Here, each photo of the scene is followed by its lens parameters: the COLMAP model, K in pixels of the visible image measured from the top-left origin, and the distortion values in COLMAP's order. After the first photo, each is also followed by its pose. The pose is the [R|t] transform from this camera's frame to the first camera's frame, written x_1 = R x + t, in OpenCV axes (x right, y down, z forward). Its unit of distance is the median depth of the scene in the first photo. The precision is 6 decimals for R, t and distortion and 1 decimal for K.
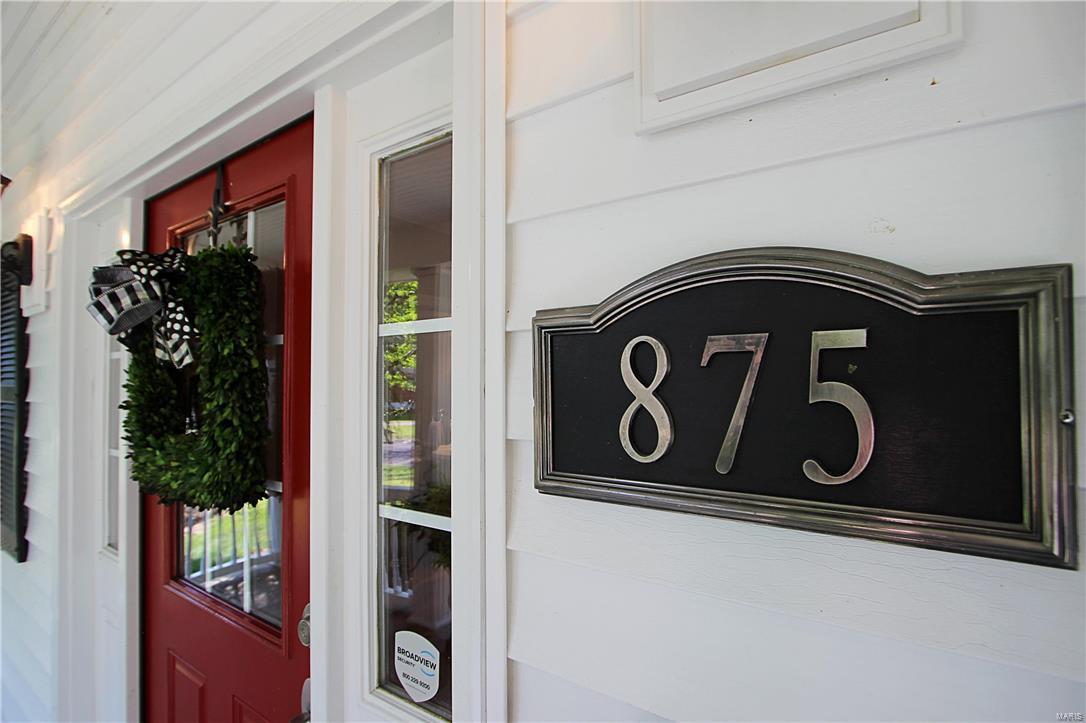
lens RADIAL K [[510.9, 0, 540.7], [0, 510.9, 359.5], [0, 0, 1]] dist [-0.014445, 0.001445]
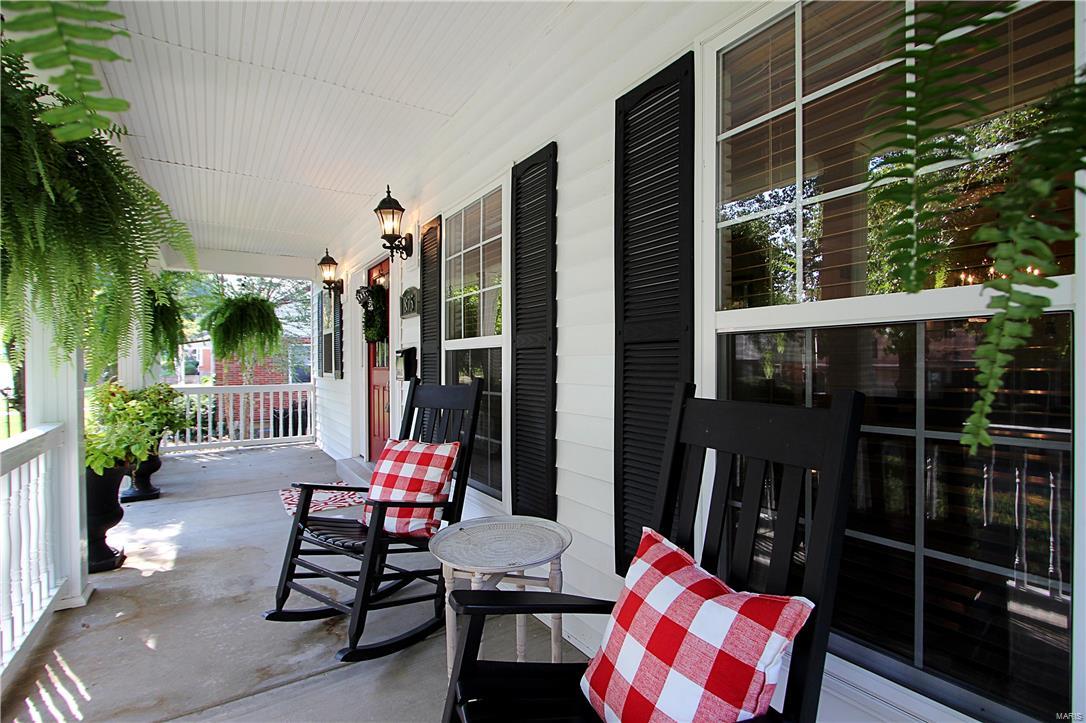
lens RADIAL K [[510.9, 0, 547.6], [0, 510.9, 357.5], [0, 0, 1]] dist [-0.014445, 0.001445]
pose [[0.926782, -0.007872, -0.375516, 1.959001], [0.018450, 0.999528, 0.024583, 0.280505], [0.375145, -0.029712, 0.926490, -2.119023]]
